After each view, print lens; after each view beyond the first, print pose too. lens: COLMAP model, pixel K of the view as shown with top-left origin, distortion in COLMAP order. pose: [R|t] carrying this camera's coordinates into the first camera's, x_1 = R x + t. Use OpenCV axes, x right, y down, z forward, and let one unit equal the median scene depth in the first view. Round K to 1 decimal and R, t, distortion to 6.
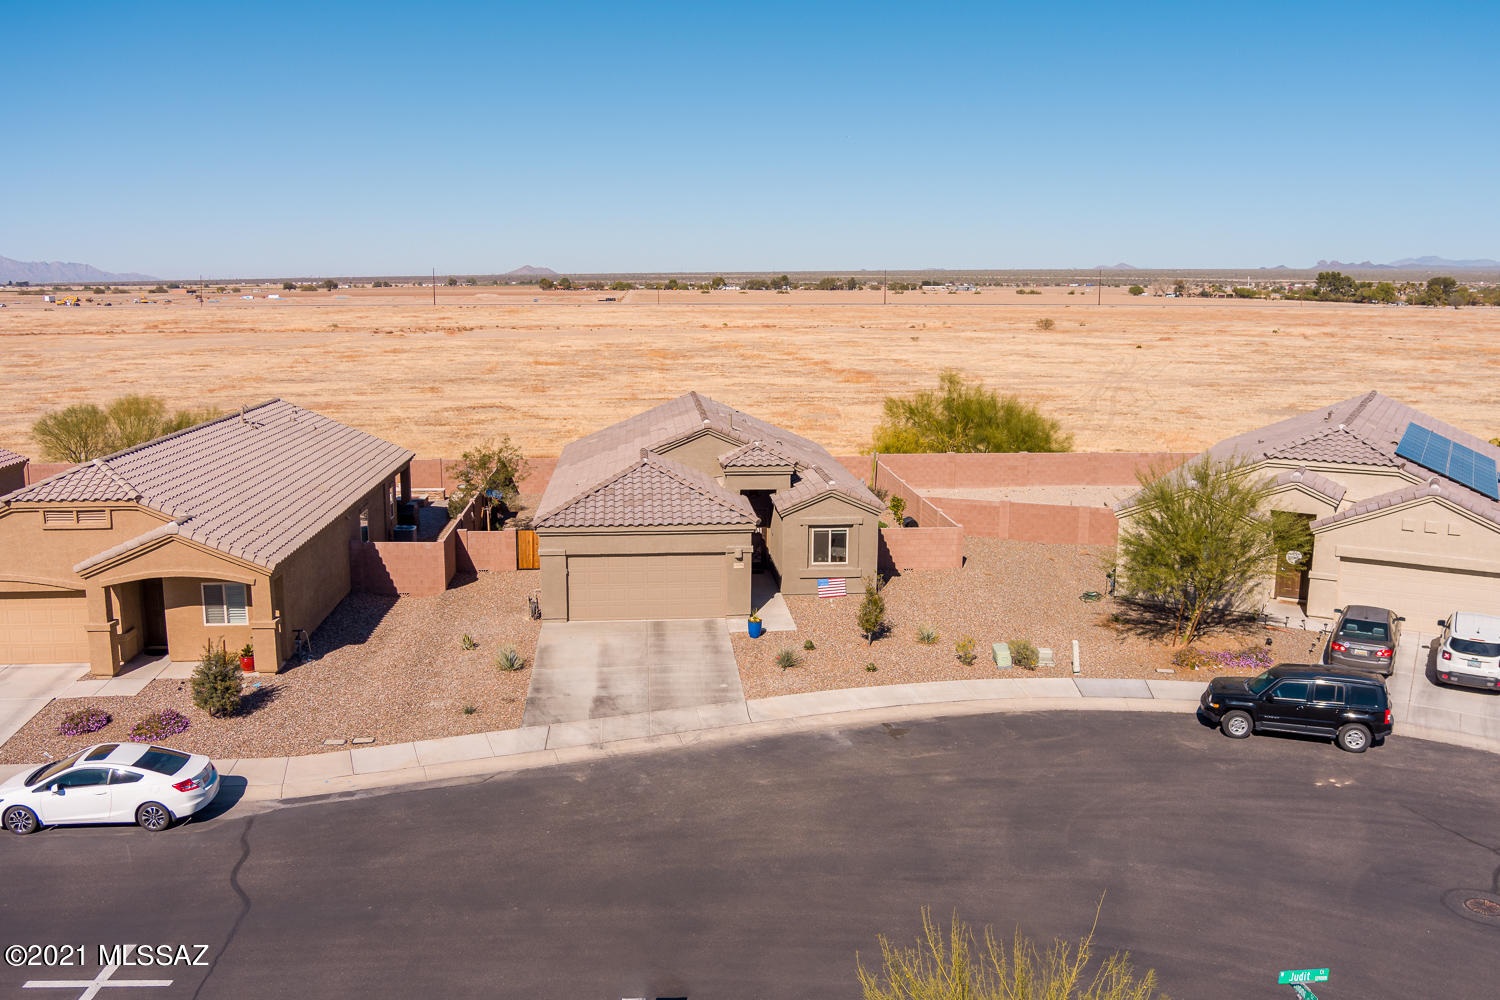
lens RADIAL K [[1252.8, 0, 750.0], [0, 1252.8, 500.0], [0, 0, 1]] dist [-0.064804, 0.006366]
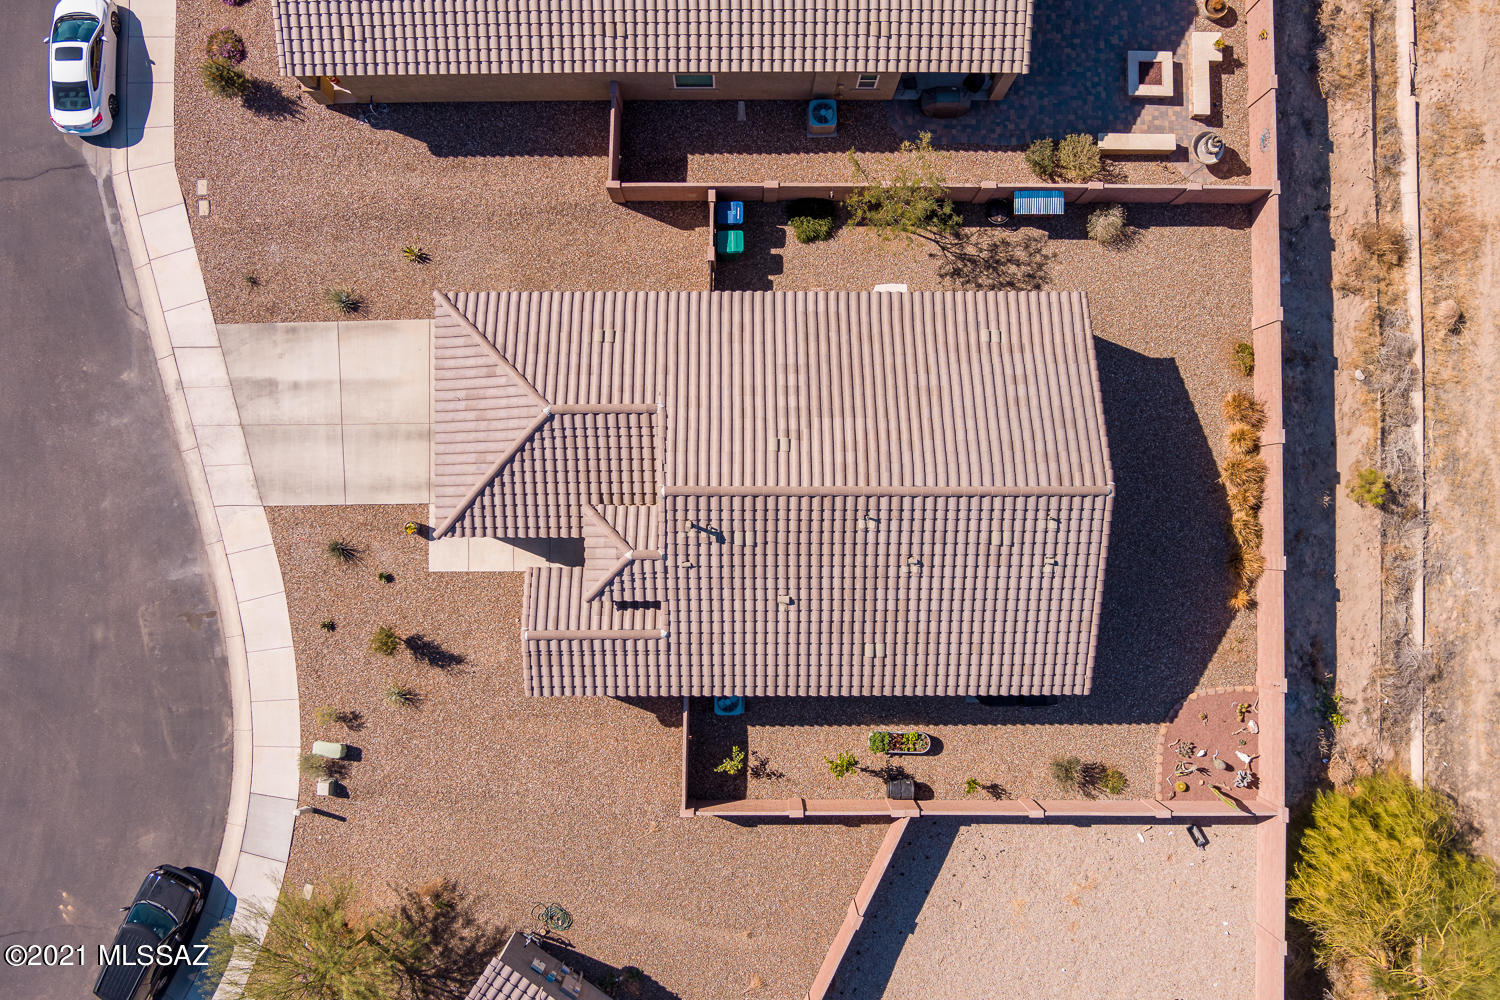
lens RADIAL K [[1252.8, 0, 750.0], [0, 1252.8, 500.0], [0, 0, 1]] dist [-0.064804, 0.006366]
pose [[-0.086820, 0.996047, -0.018776, -0.005766], [-0.169730, 0.003782, 0.985483, -0.234630], [0.981659, 0.088747, 0.168731, 0.271669]]
